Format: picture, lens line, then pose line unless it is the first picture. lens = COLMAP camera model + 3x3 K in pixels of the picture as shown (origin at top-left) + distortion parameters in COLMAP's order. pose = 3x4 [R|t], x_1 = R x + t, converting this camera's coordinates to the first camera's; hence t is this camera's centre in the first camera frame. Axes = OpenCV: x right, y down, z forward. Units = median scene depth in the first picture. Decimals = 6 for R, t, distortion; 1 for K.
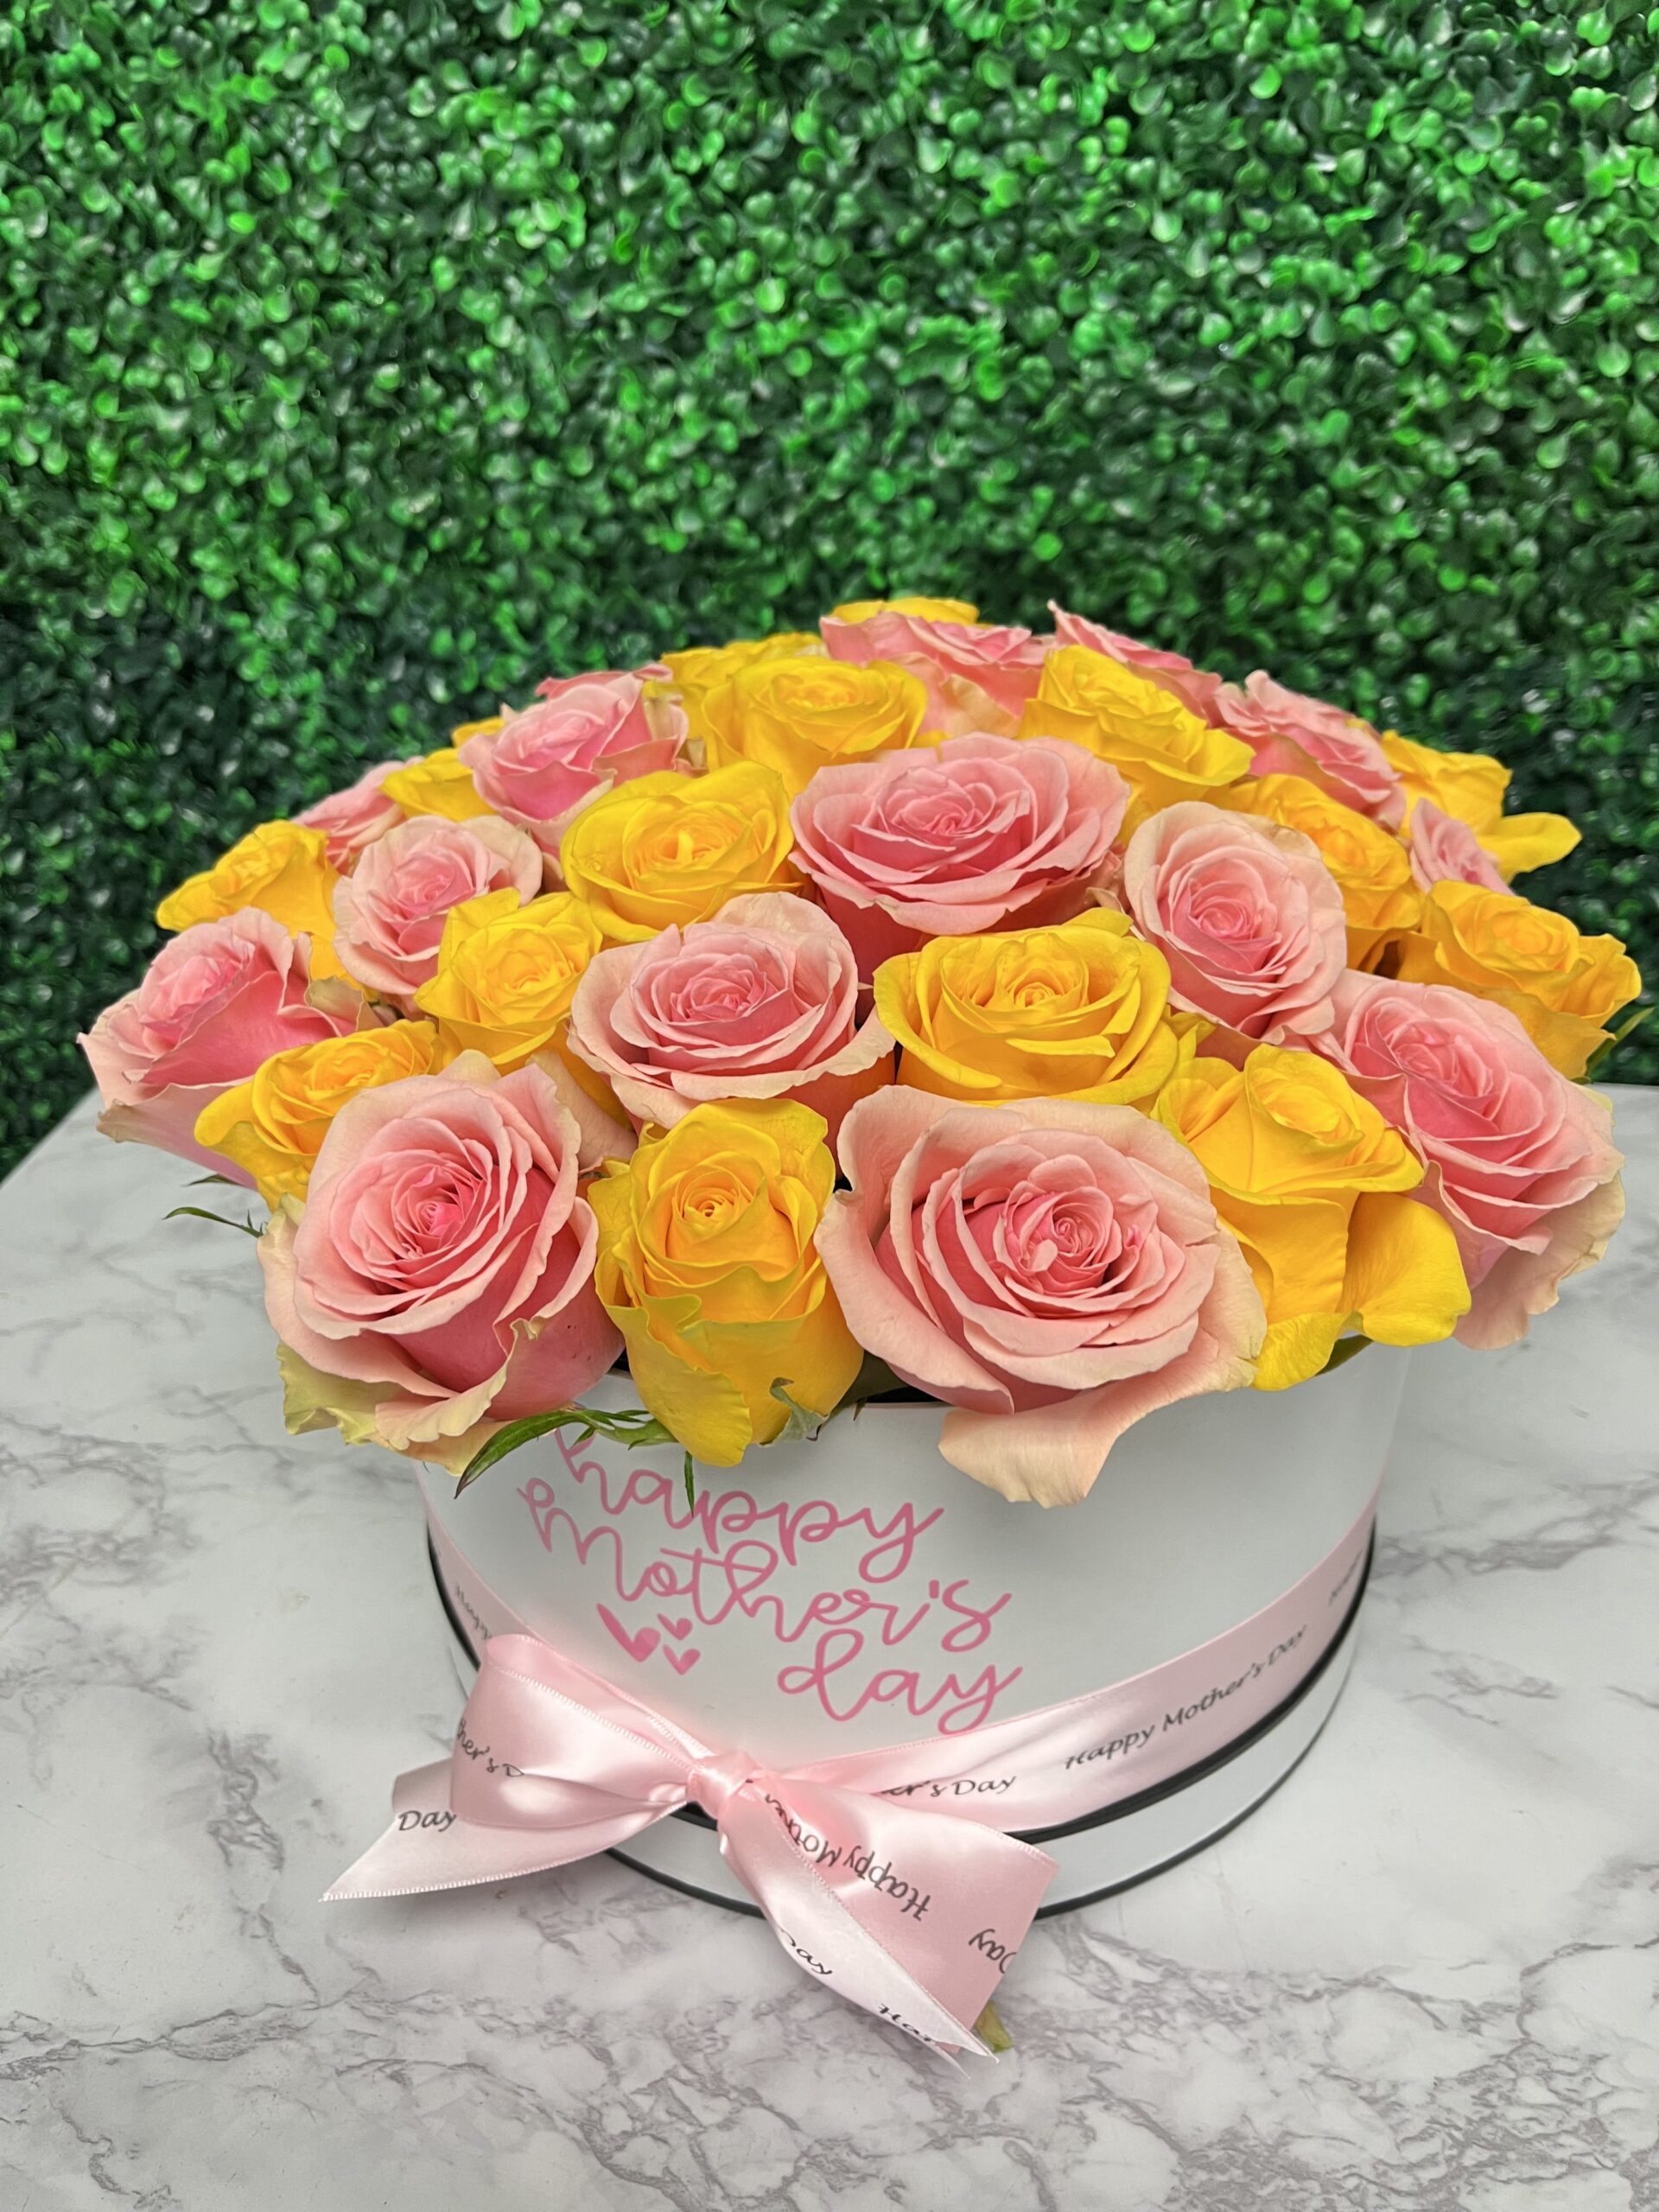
lens RADIAL K [[1694.2, 0, 855.2], [0, 1694.2, 1105.6], [0, 0, 1]] dist [0.096724, -0.158268]
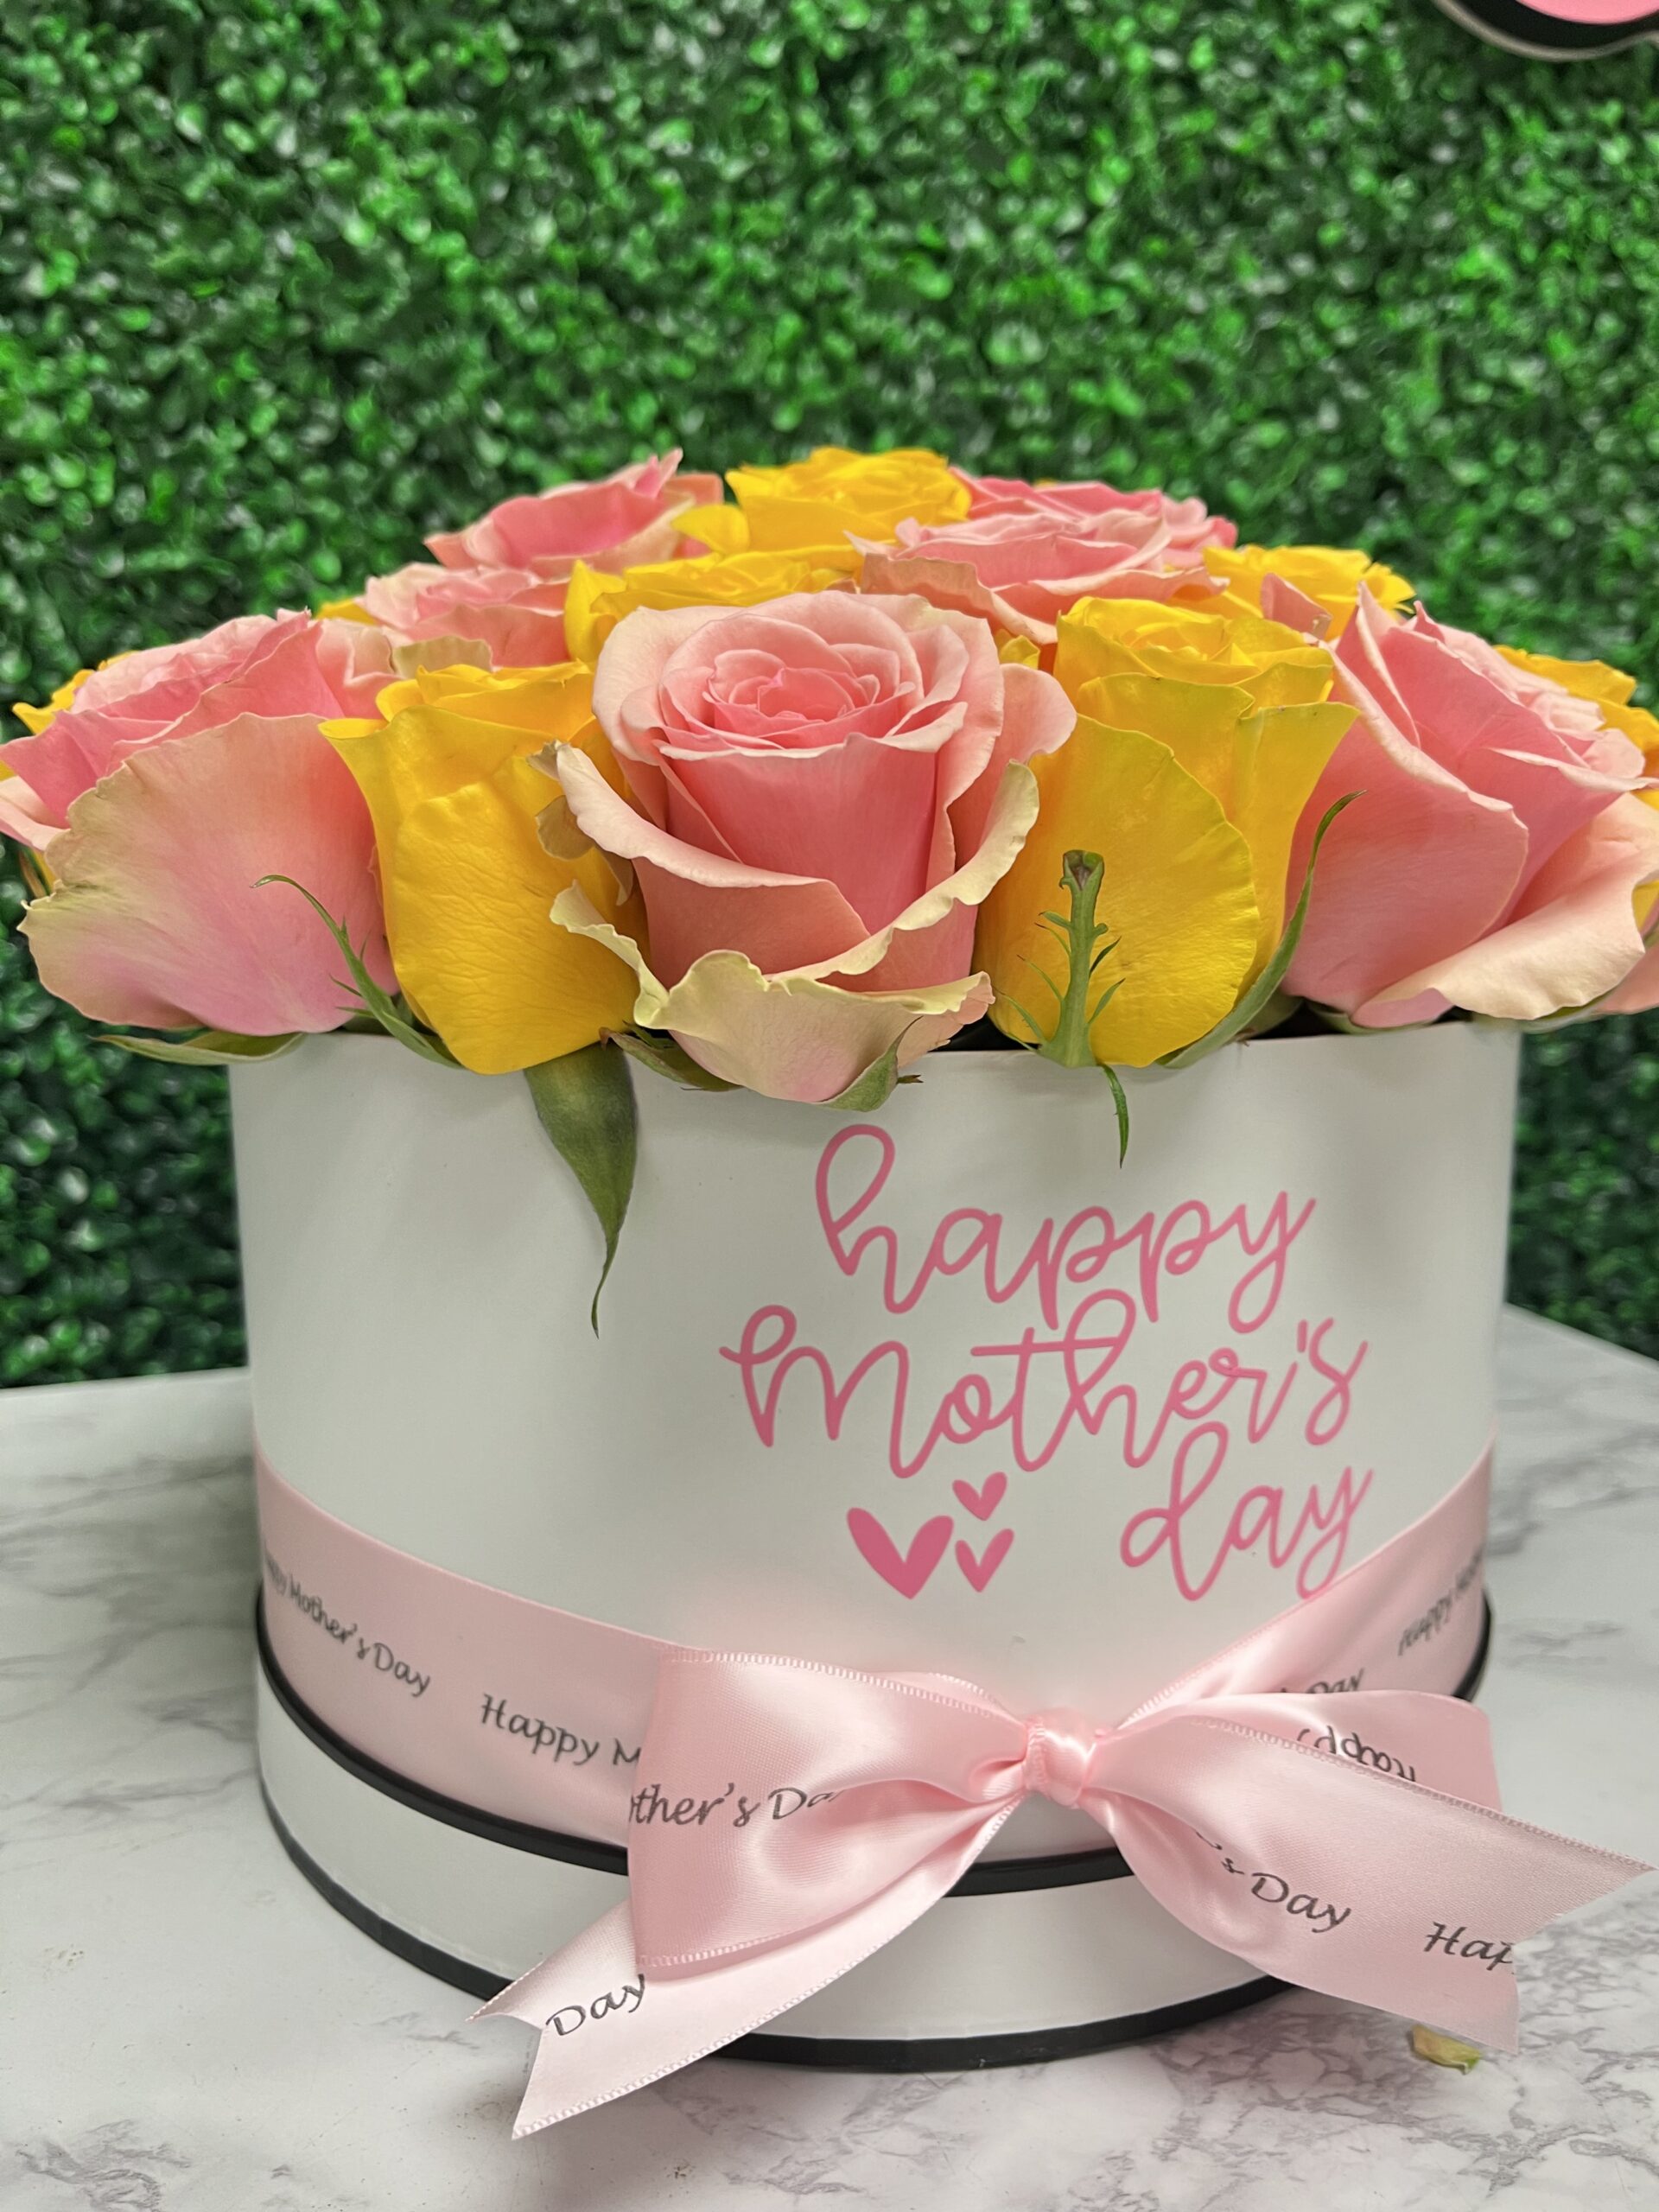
lens RADIAL K [[1722.3, 0, 851.9], [0, 1722.3, 1135.6], [0, 0, 1]] dist [0.066818, -0.128299]
pose [[0.876413, -0.047833, 0.479178, -0.307659], [0.236904, 0.909143, -0.342543, 0.254207], [-0.419257, 0.413728, 0.808117, 0.244067]]
